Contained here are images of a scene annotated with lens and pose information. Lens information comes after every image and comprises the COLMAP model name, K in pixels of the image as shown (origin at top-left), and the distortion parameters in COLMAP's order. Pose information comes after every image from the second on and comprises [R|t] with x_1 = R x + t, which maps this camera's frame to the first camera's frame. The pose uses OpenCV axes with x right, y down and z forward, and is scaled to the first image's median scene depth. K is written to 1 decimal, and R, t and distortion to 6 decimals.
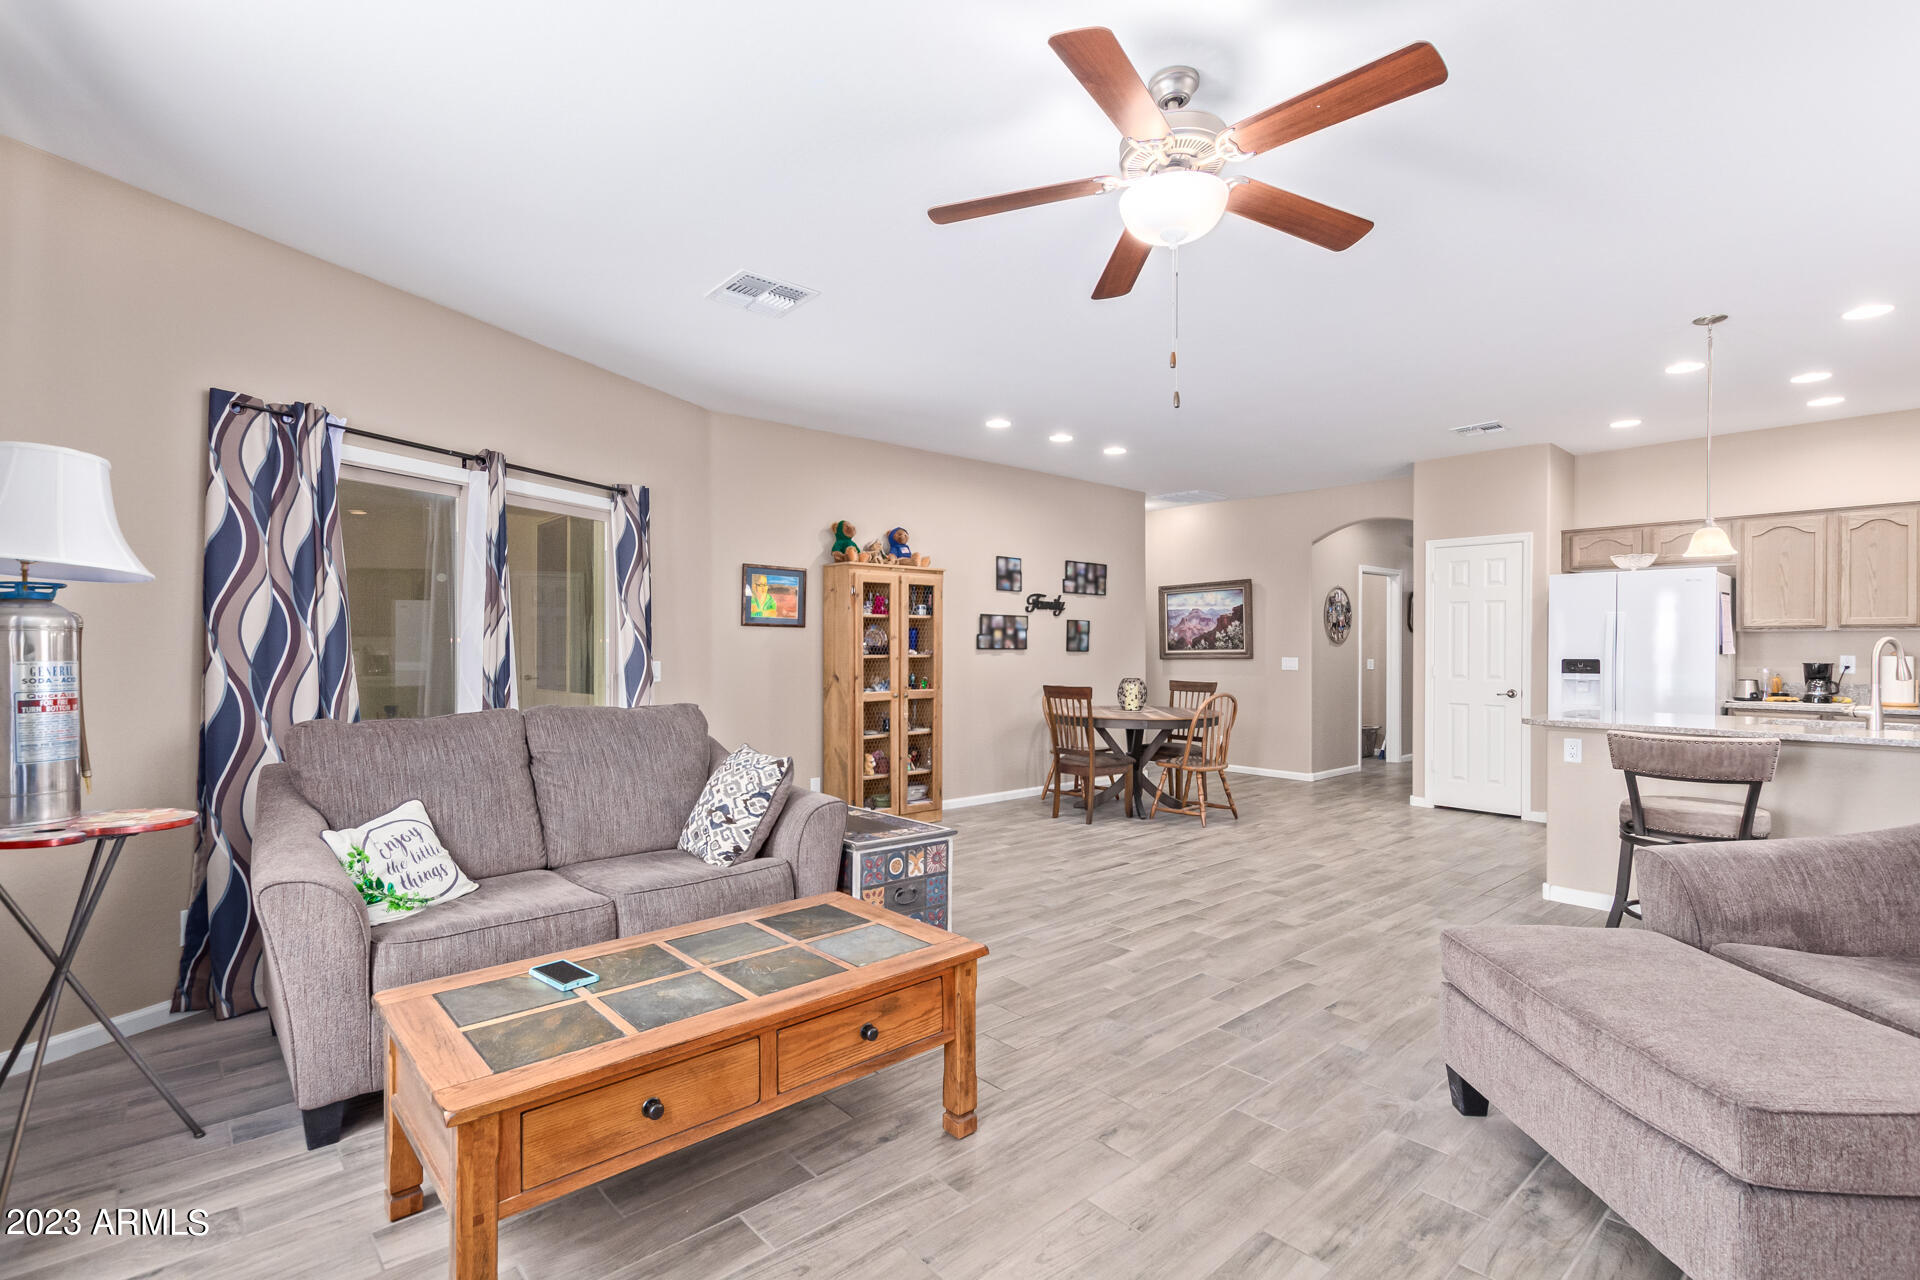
lens RADIAL K [[897.4, 0, 968.0], [0, 897.4, 645.8], [0, 0, 1]] dist [0.023059, 0.000032]
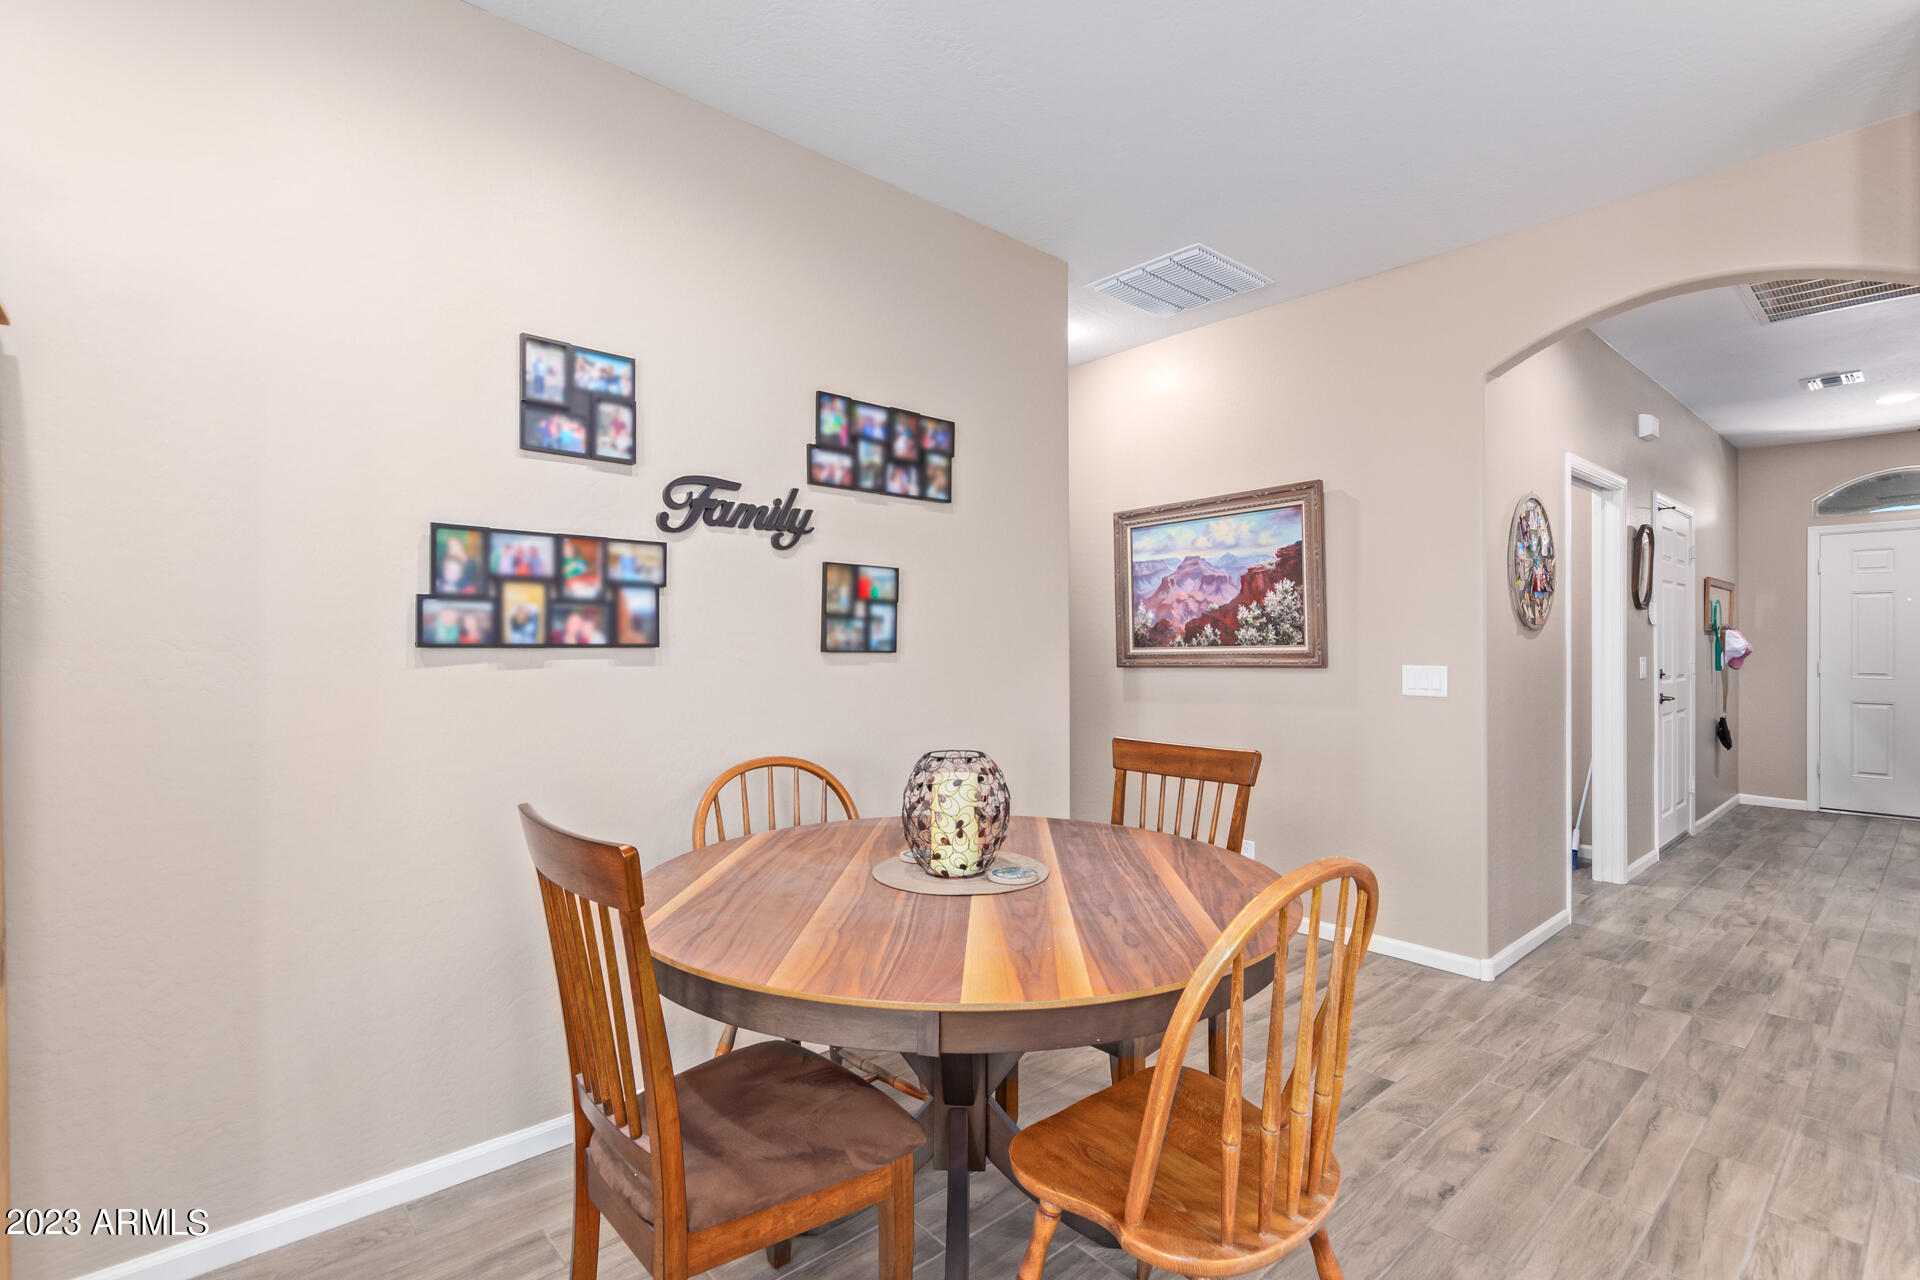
lens RADIAL K [[890.0, 0, 960.0], [0, 890.0, 640.0], [0, 0, 1]] dist [0.001238, -0.000032]
pose [[0.999945, -0.002842, -0.010122, 0.163604], [0.002805, 0.999989, -0.003655, 0.002523], [0.010132, 0.003627, 0.999942, 0.640284]]
